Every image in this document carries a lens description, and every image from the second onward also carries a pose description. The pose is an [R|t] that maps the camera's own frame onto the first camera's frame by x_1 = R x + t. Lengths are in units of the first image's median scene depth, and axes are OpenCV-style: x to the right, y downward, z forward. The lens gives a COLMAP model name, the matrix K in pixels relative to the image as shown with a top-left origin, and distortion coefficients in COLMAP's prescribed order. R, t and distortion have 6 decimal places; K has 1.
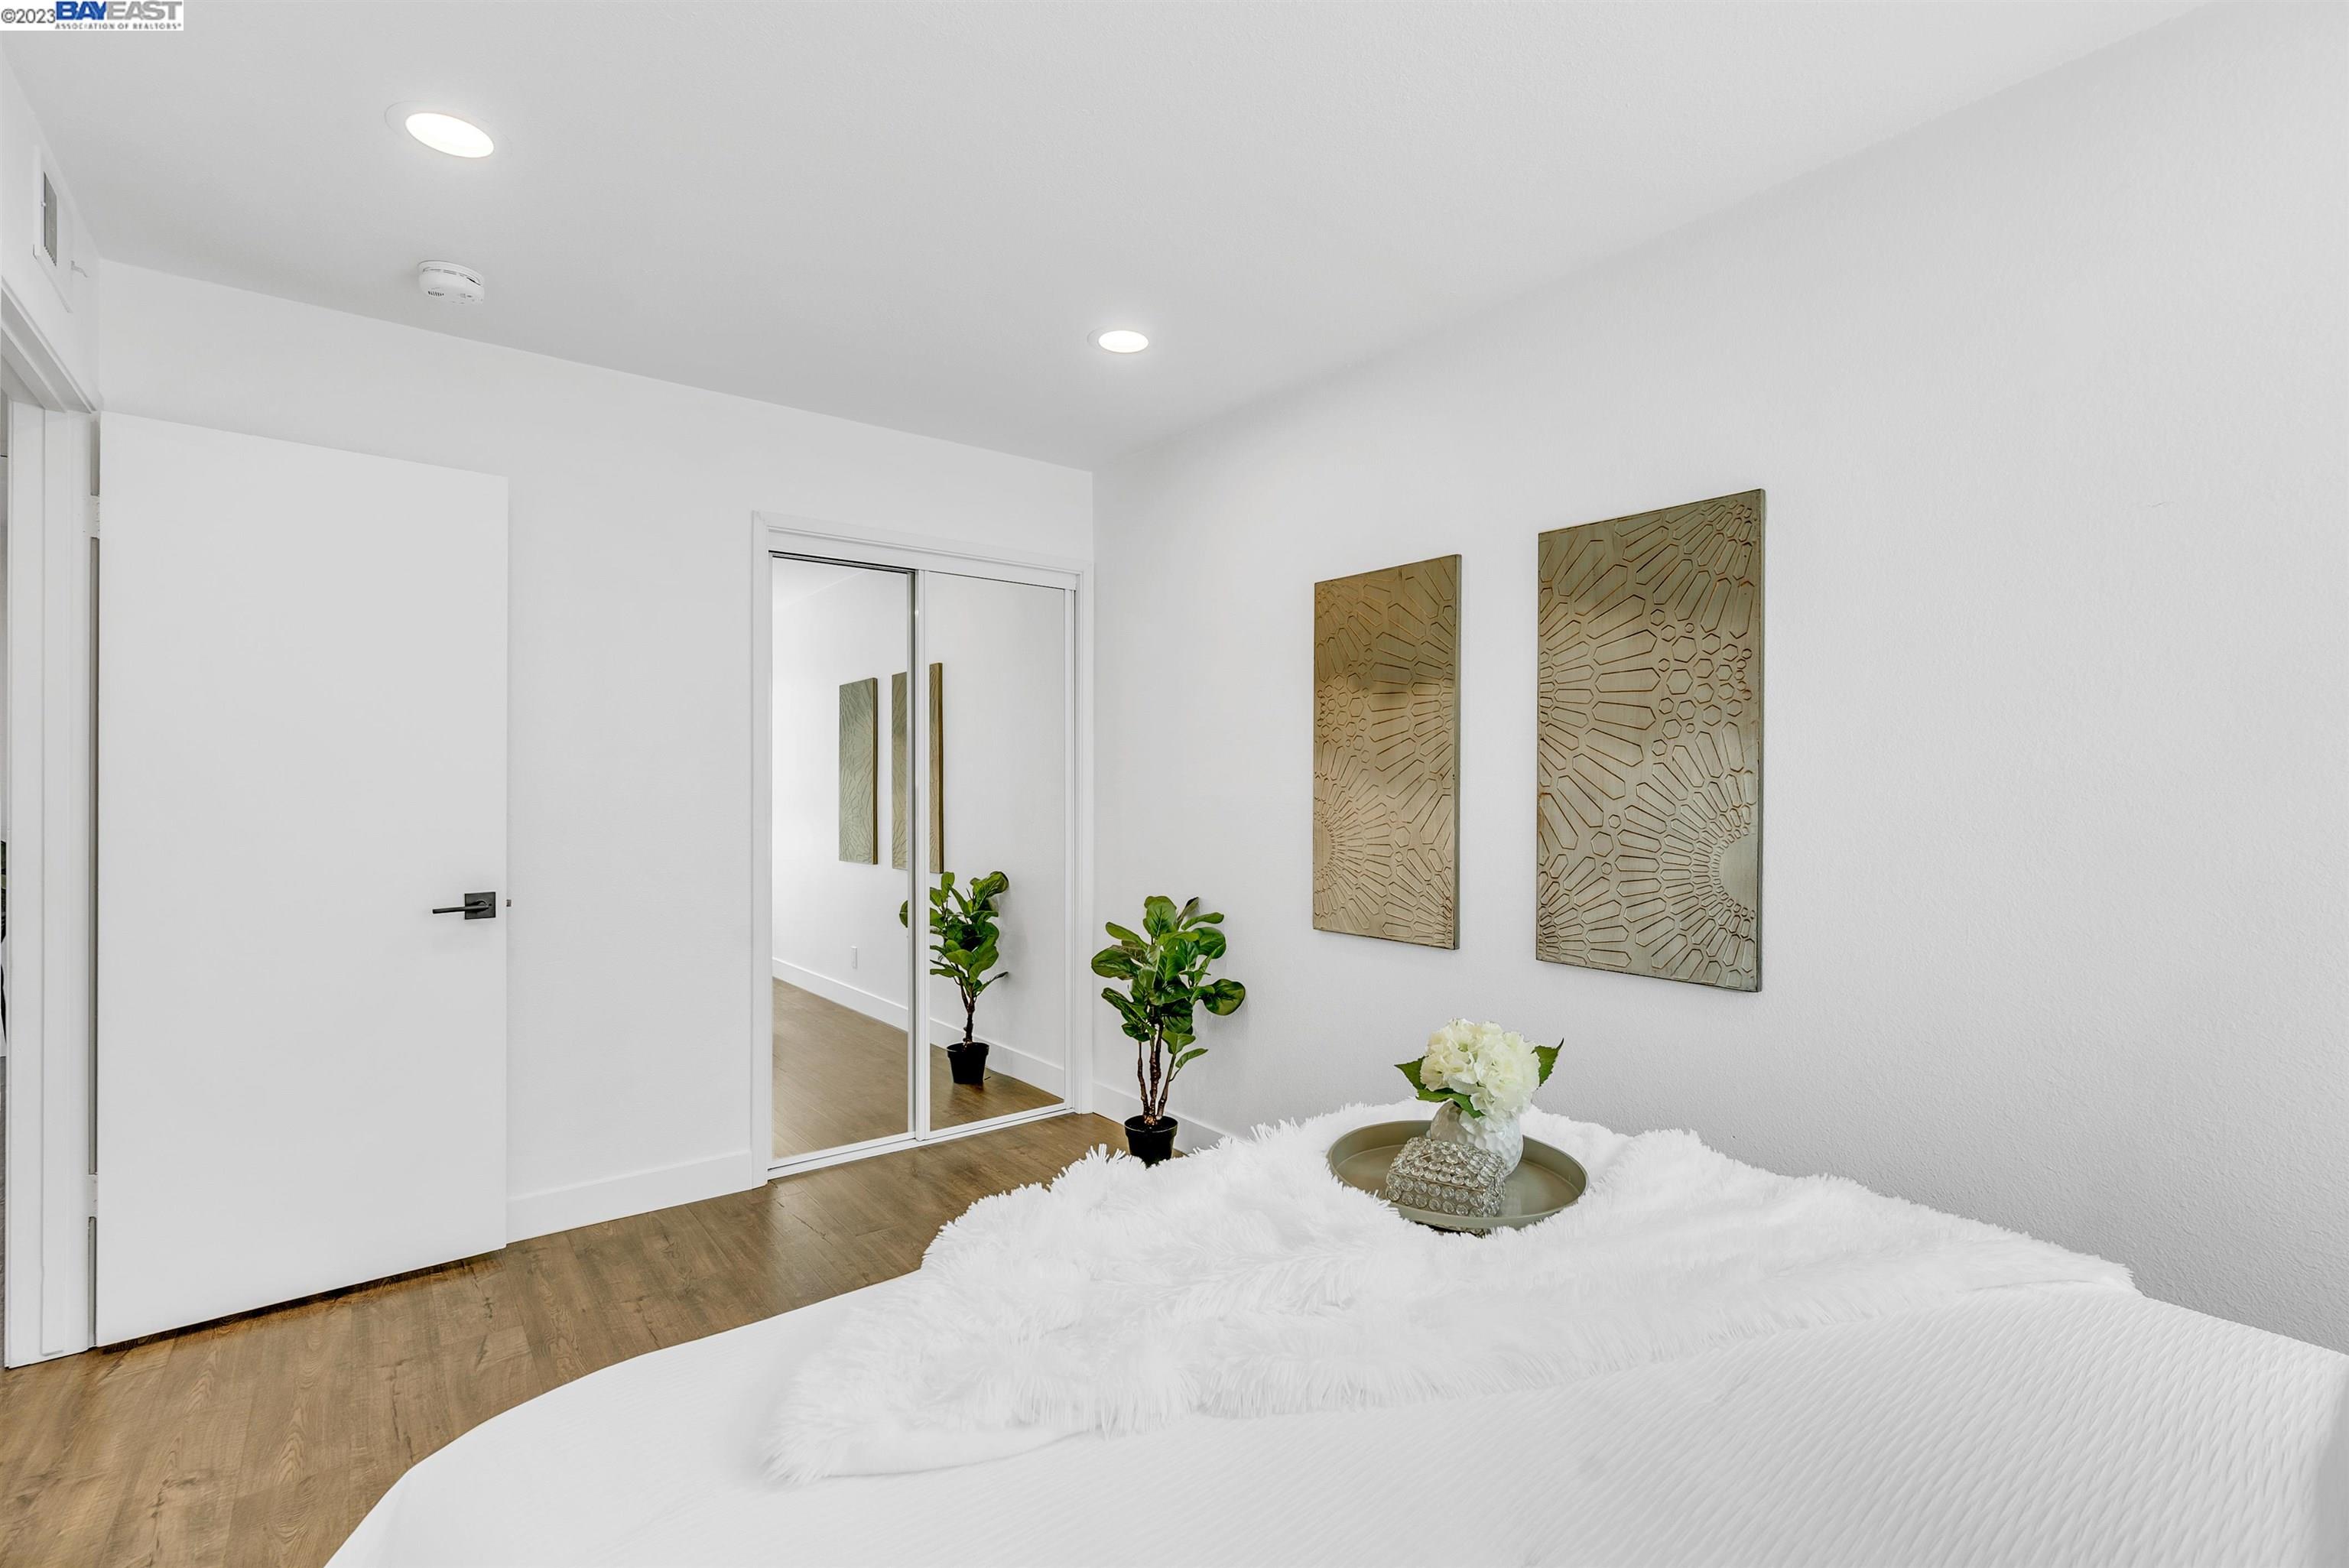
lens RADIAL K [[1068.0, 0, 1181.4], [0, 1068.0, 784.1], [0, 0, 1]] dist [-0.010428, 0.003392]
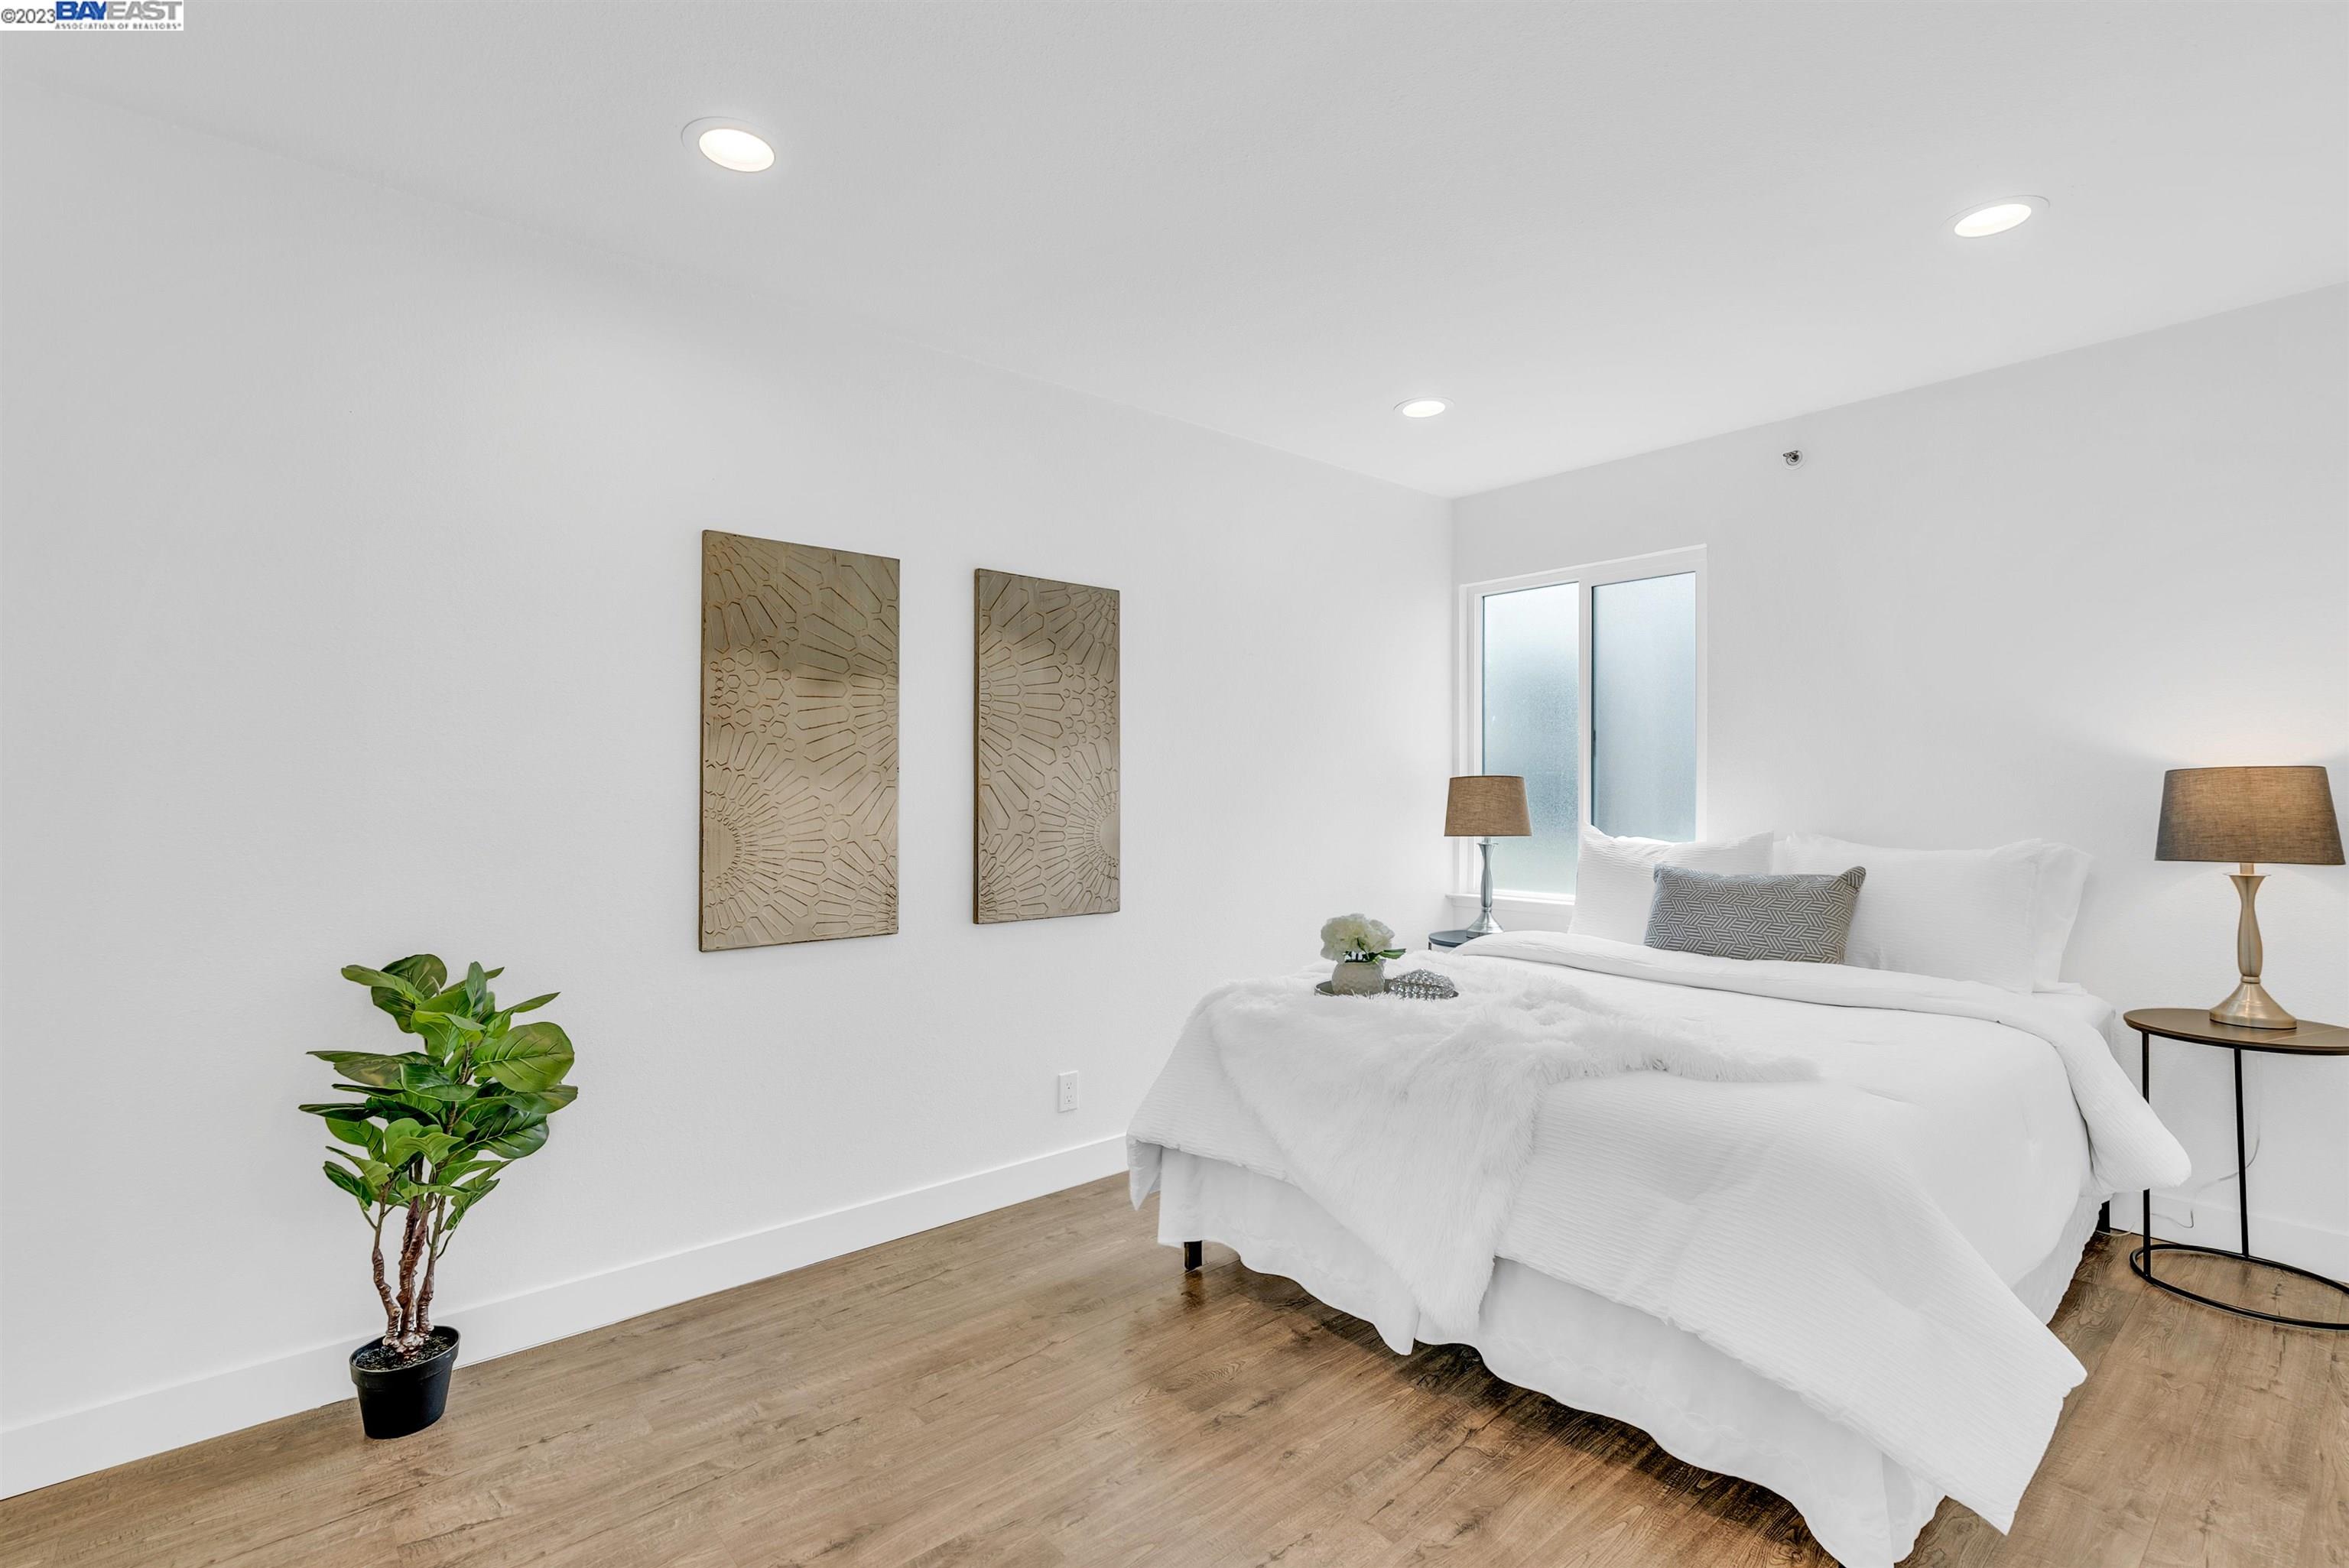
lens RADIAL K [[1068.0, 0, 1181.4], [0, 1068.0, 784.1], [0, 0, 1]] dist [-0.010428, 0.003392]
pose [[-0.040677, 0.006495, 0.999151, -0.802789], [0.000484, 0.999979, -0.006481, 0.014410], [-0.999172, 0.000220, -0.040679, 0.756569]]
